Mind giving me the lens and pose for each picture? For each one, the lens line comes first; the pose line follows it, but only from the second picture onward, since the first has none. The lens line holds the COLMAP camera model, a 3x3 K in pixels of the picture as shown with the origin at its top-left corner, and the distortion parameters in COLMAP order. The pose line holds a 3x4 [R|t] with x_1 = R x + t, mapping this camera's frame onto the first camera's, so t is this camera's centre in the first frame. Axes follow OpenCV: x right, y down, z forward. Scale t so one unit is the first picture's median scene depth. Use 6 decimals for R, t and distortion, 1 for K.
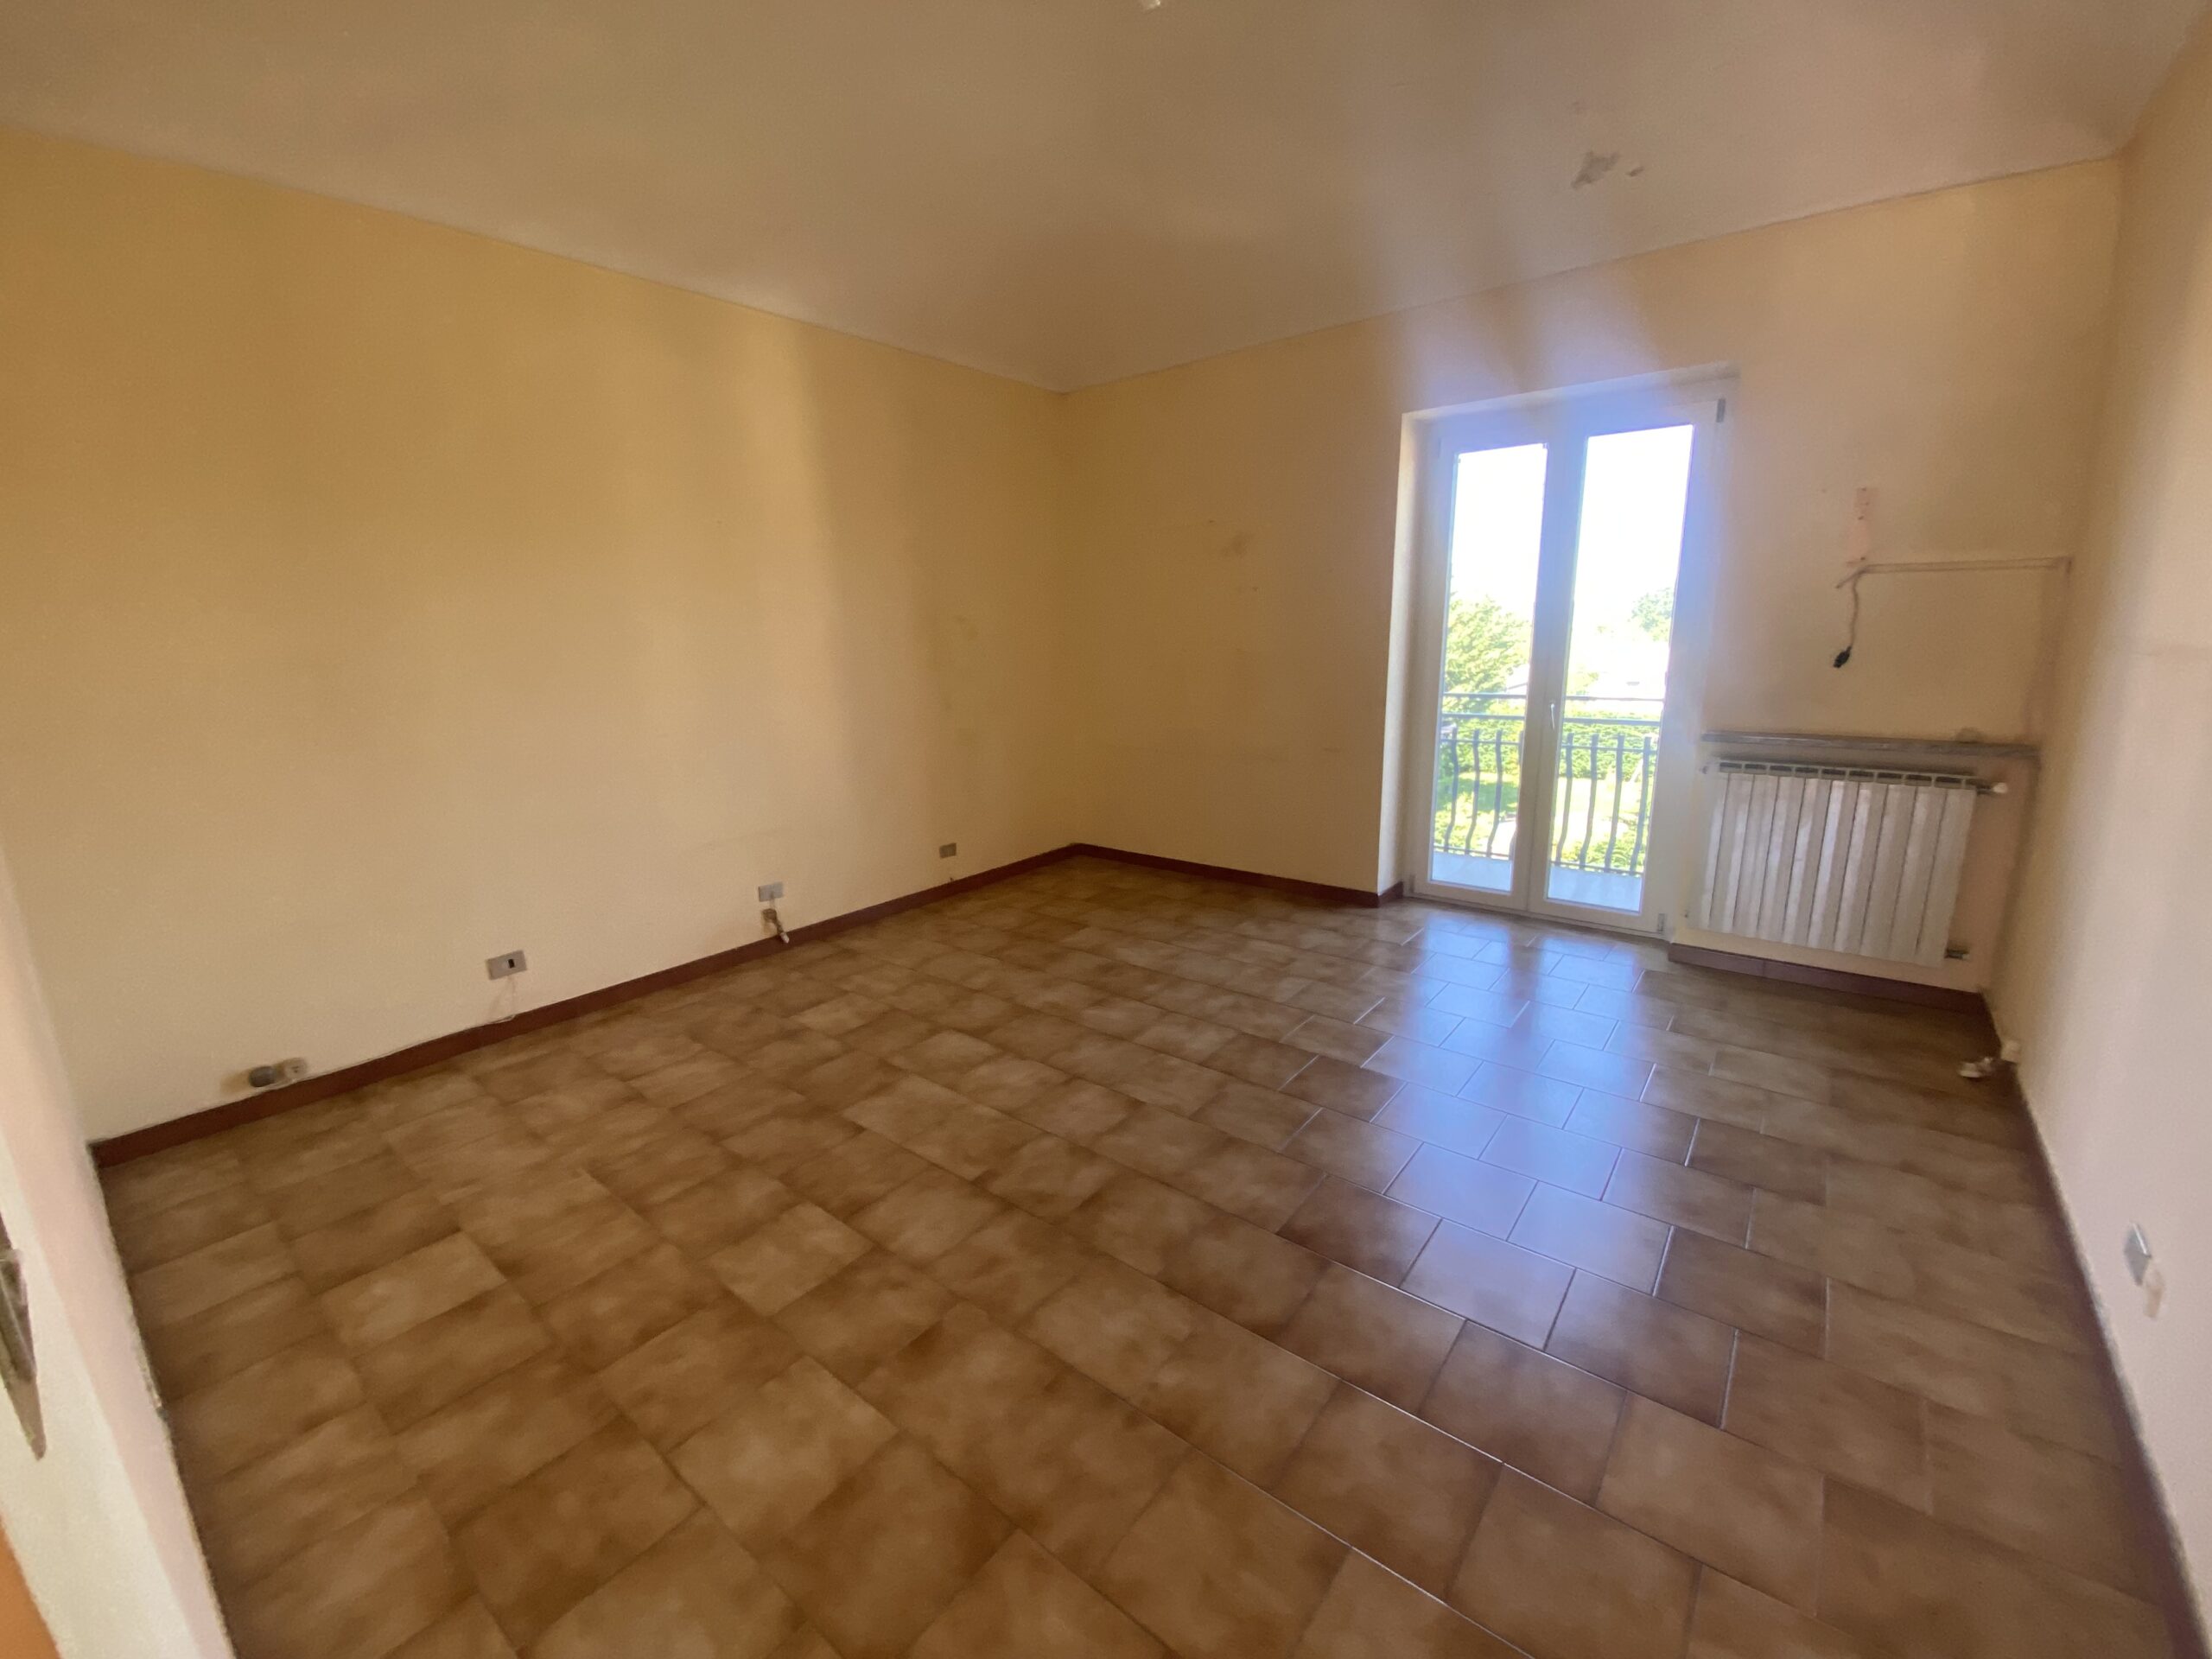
lens RADIAL K [[900.5, 0, 1106.0], [0, 900.5, 829.5], [0, 0, 1]] dist [-0.000723, -0.000047]
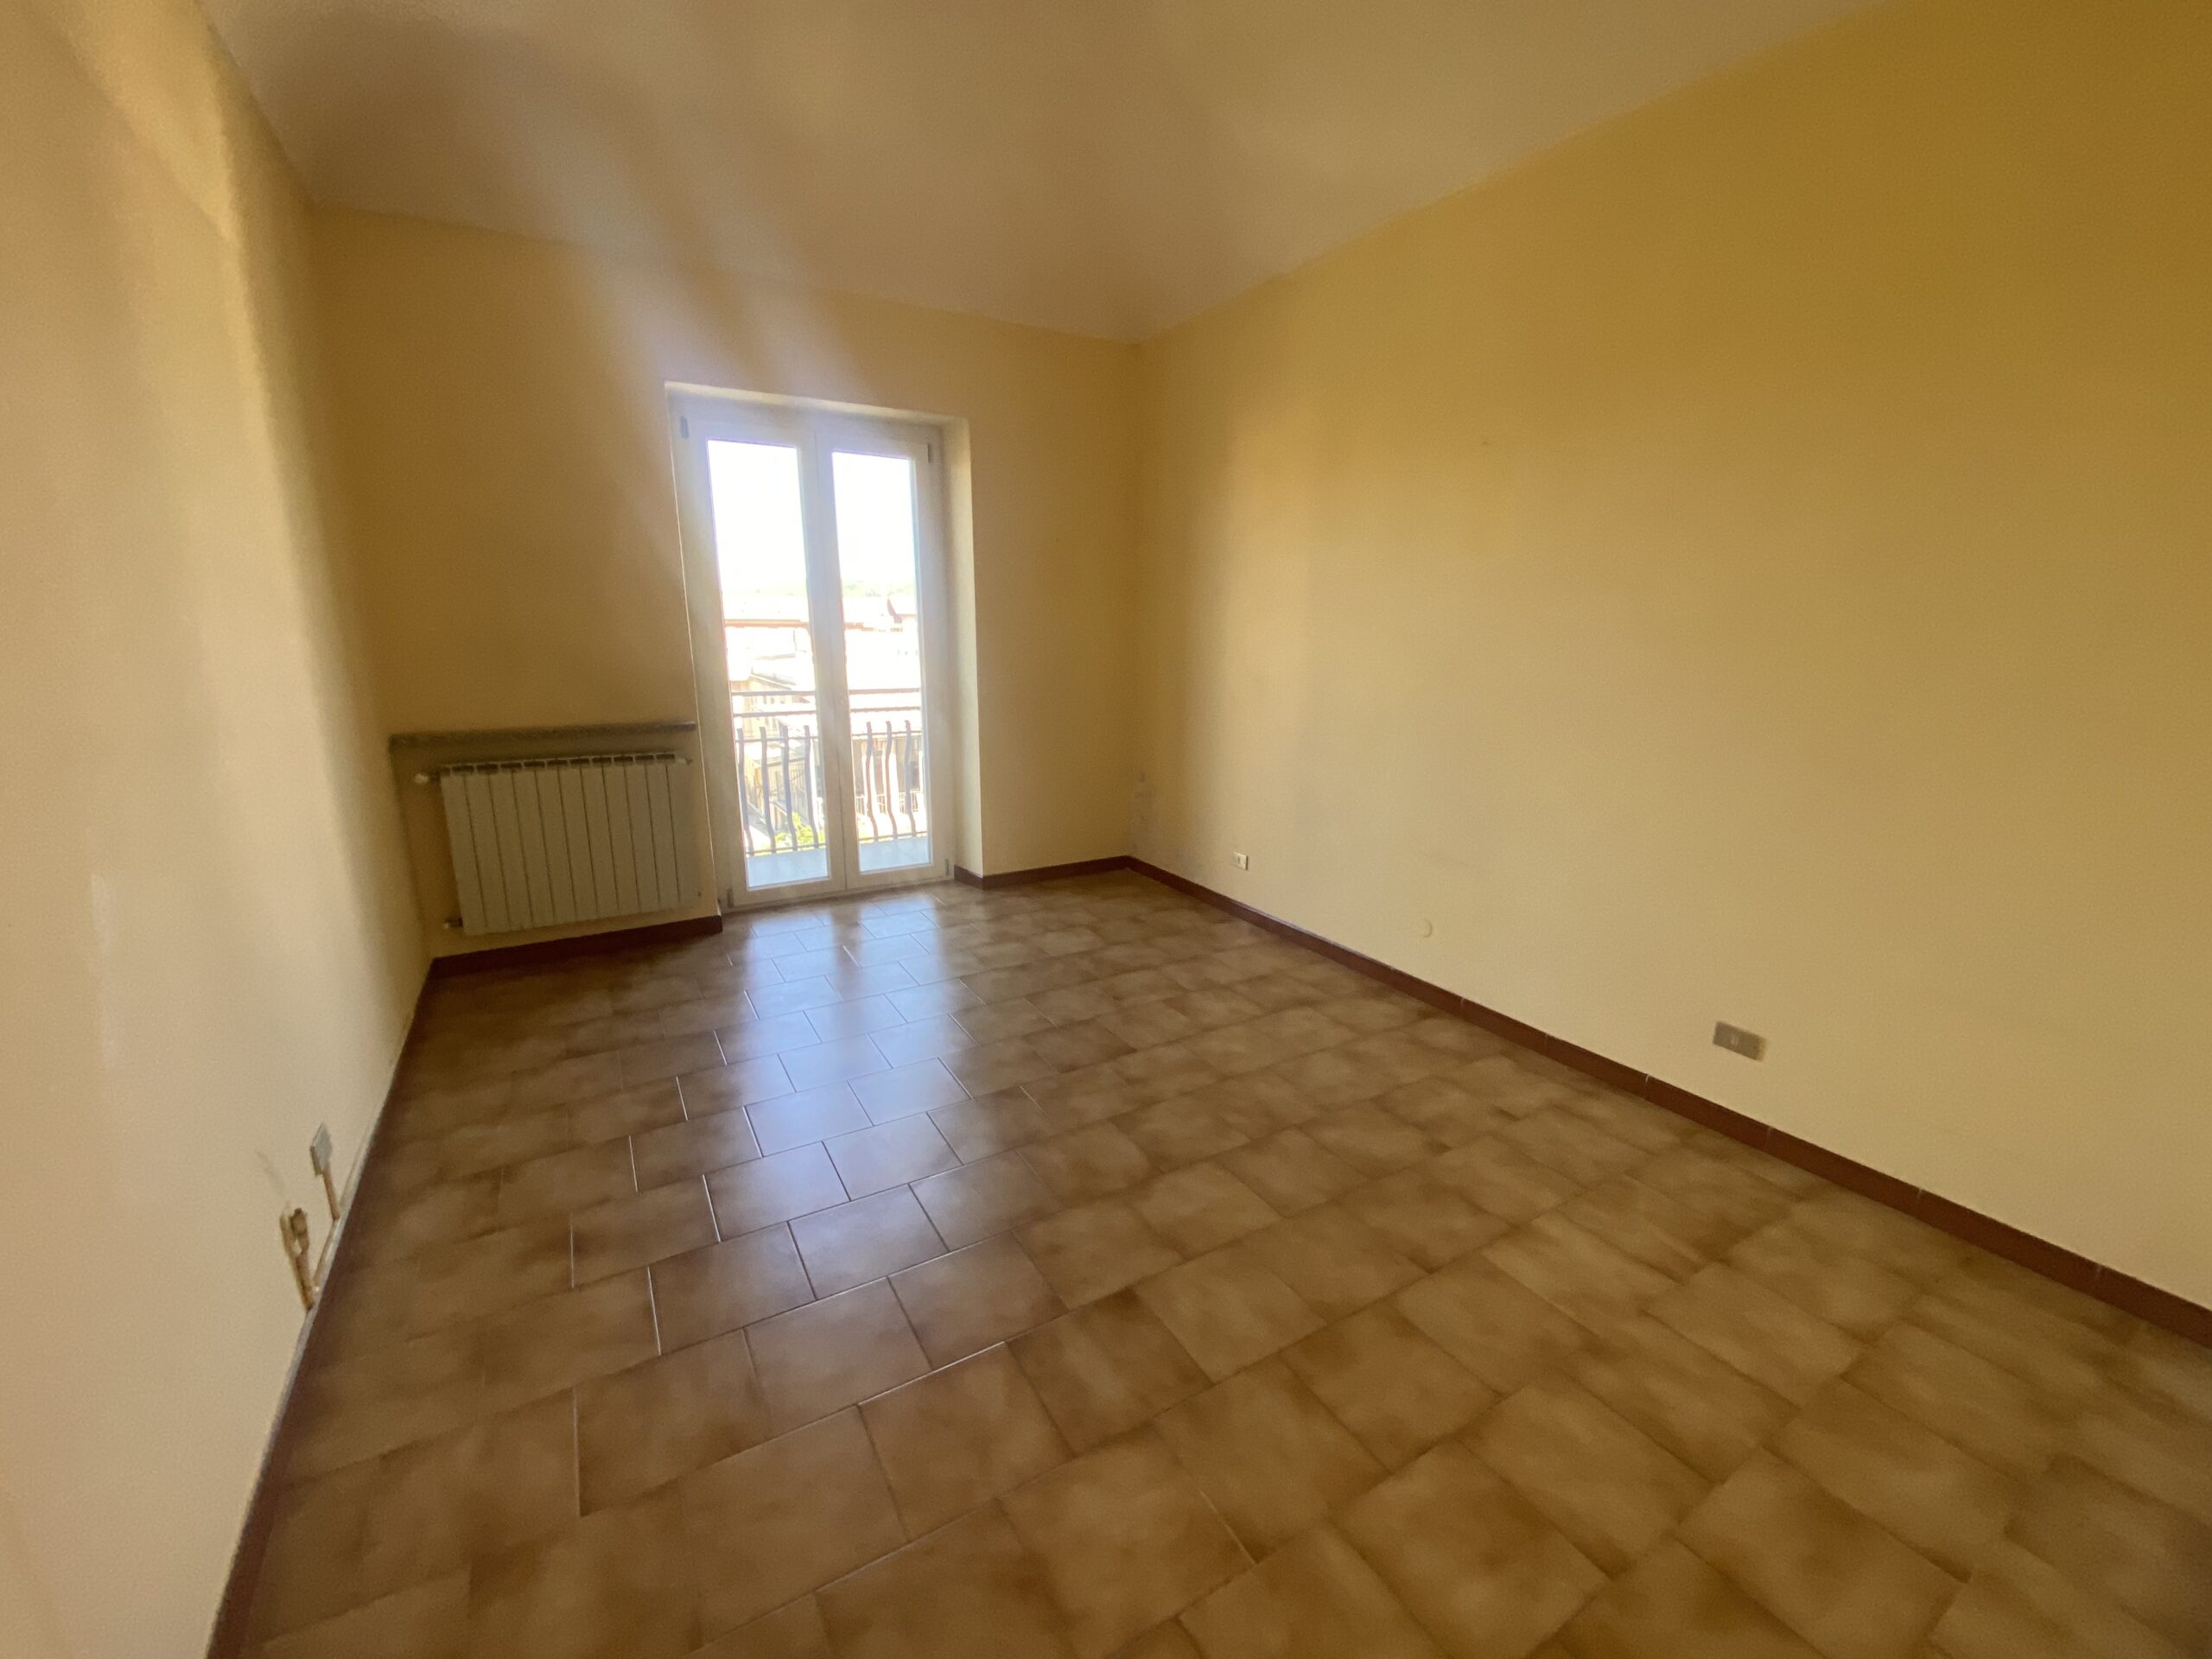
lens RADIAL K [[897.5, 0, 1106.0], [0, 897.5, 829.5], [0, 0, 1]] dist [0.000678, 0.000024]
pose [[0.352053, -0.194914, 0.915460, -0.399986], [0.196090, 0.971731, 0.131486, -0.060789], [-0.915209, 0.133222, 0.380322, 0.309584]]
